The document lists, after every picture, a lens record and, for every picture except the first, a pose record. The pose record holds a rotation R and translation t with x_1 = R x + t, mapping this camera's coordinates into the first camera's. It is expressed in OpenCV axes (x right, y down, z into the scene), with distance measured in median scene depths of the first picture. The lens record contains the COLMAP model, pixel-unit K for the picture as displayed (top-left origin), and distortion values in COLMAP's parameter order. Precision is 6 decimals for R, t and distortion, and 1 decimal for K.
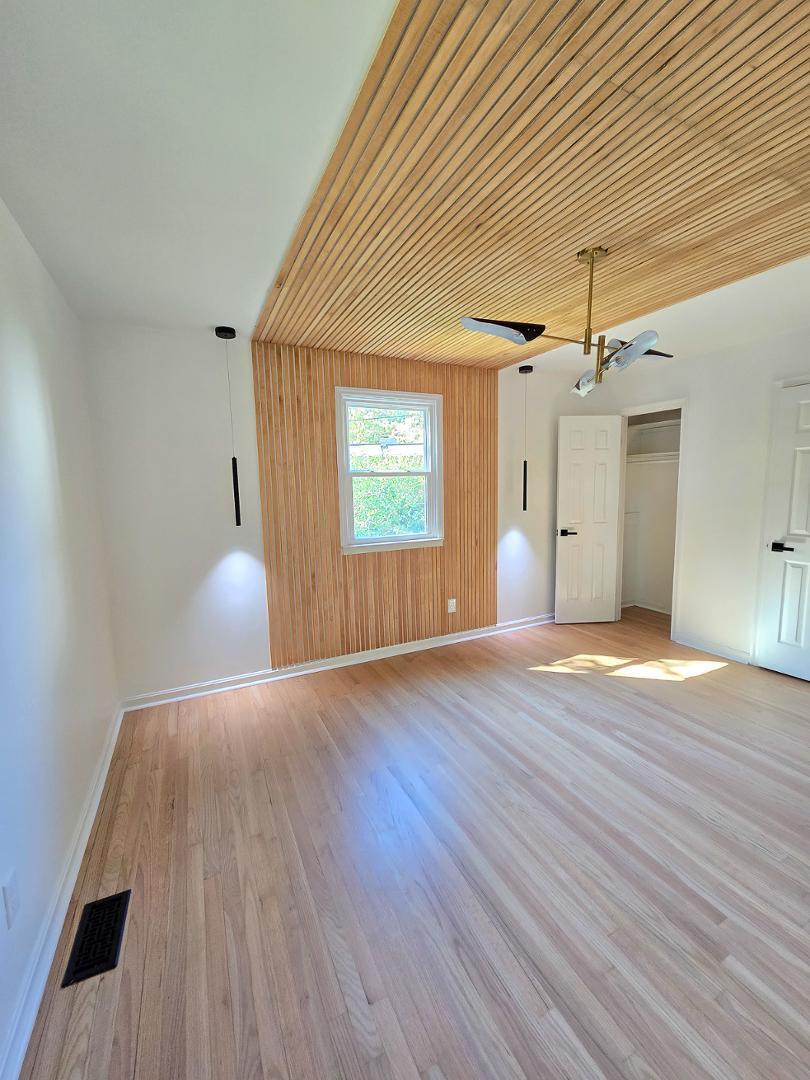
lens RADIAL K [[441.8, 0, 412.8], [0, 441.8, 537.2], [0, 0, 1]] dist [-0.002850, 0.000176]
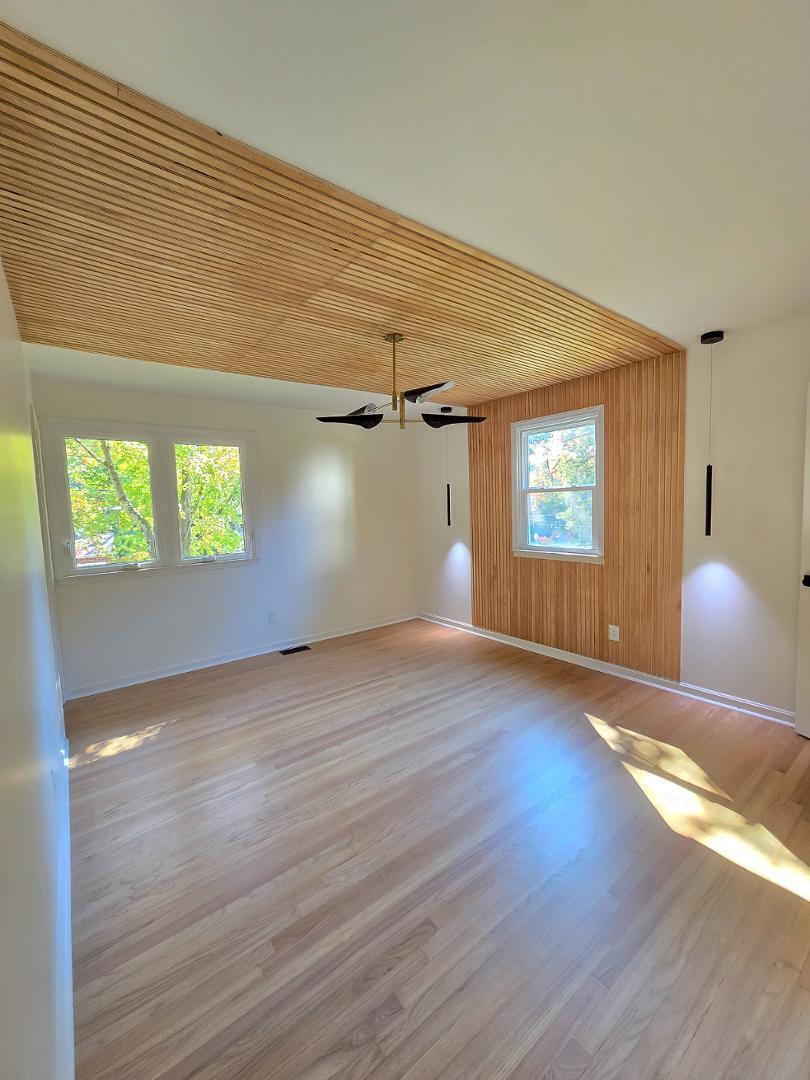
lens RADIAL K [[441.8, 0, 413.1], [0, 441.8, 540.5], [0, 0, 1]] dist [-0.002850, 0.000176]
pose [[0.199977, 0.095391, -0.975146, 0.982256], [-0.089817, 0.992844, 0.078703, -0.075219], [0.975675, 0.071846, 0.207114, 0.452956]]
